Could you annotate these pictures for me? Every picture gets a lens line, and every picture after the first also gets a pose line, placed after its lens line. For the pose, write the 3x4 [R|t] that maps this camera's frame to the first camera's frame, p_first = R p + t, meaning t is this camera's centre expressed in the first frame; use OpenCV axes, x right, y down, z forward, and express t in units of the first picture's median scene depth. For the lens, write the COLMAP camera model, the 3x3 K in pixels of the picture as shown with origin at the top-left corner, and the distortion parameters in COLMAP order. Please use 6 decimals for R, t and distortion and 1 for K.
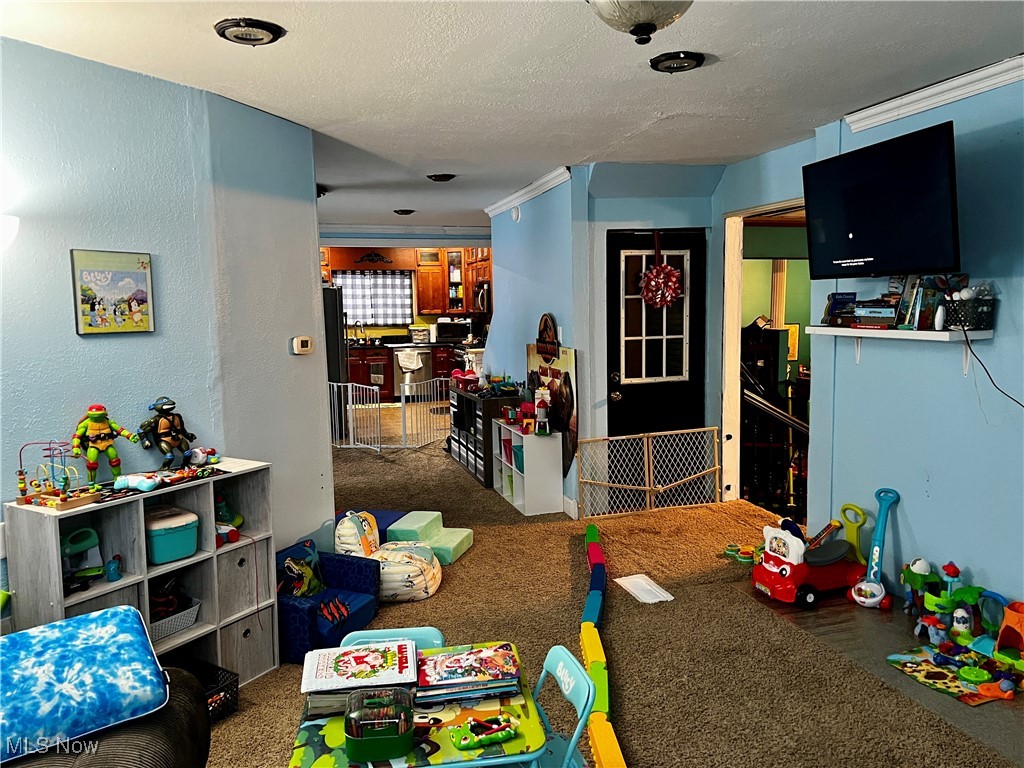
lens RADIAL K [[762.0, 0, 513.5], [0, 762.0, 386.9], [0, 0, 1]] dist [0.047676, -0.045871]
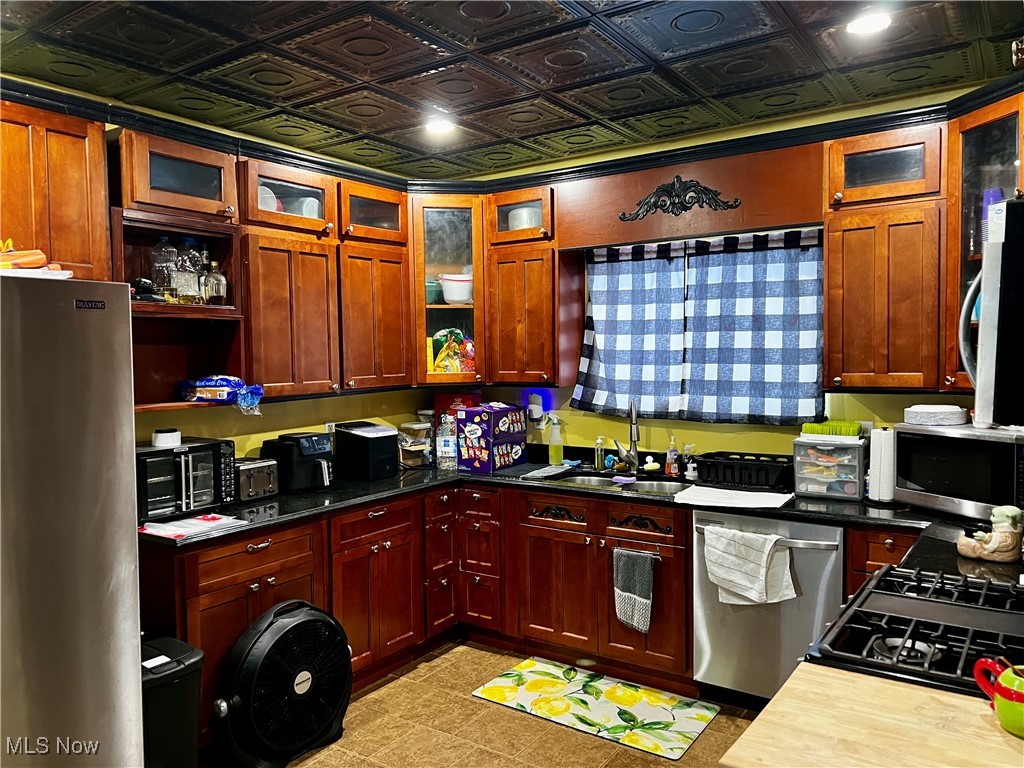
lens RADIAL K [[762.0, 0, 505.5], [0, 762.0, 388.5], [0, 0, 1]] dist [0.047676, -0.045871]
pose [[0.638675, 0.044443, -0.768192, 0.009973], [-0.075836, 0.997106, -0.005363, -0.084619], [0.765731, 0.061682, 0.640197, 0.740003]]
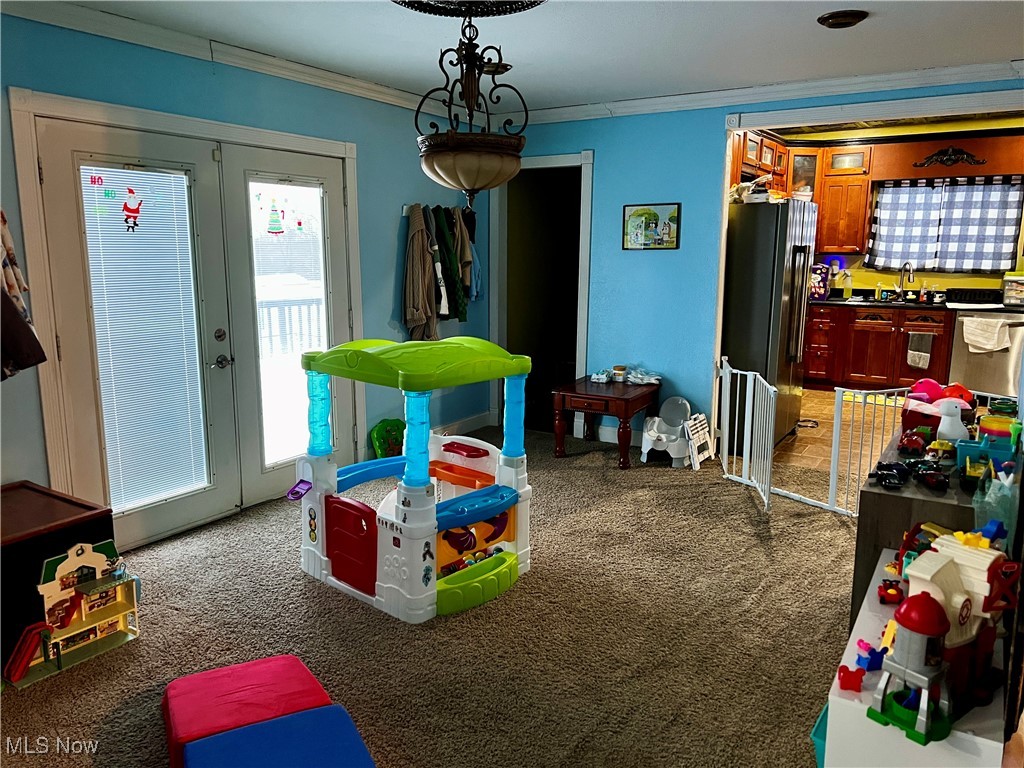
lens RADIAL K [[762.0, 0, 516.7], [0, 762.0, 389.3], [0, 0, 1]] dist [0.047676, -0.045871]
pose [[0.666550, 0.156202, -0.728912, 0.057547], [-0.091050, 0.987539, 0.128364, -0.034975], [0.739879, -0.019193, 0.672466, 0.333084]]
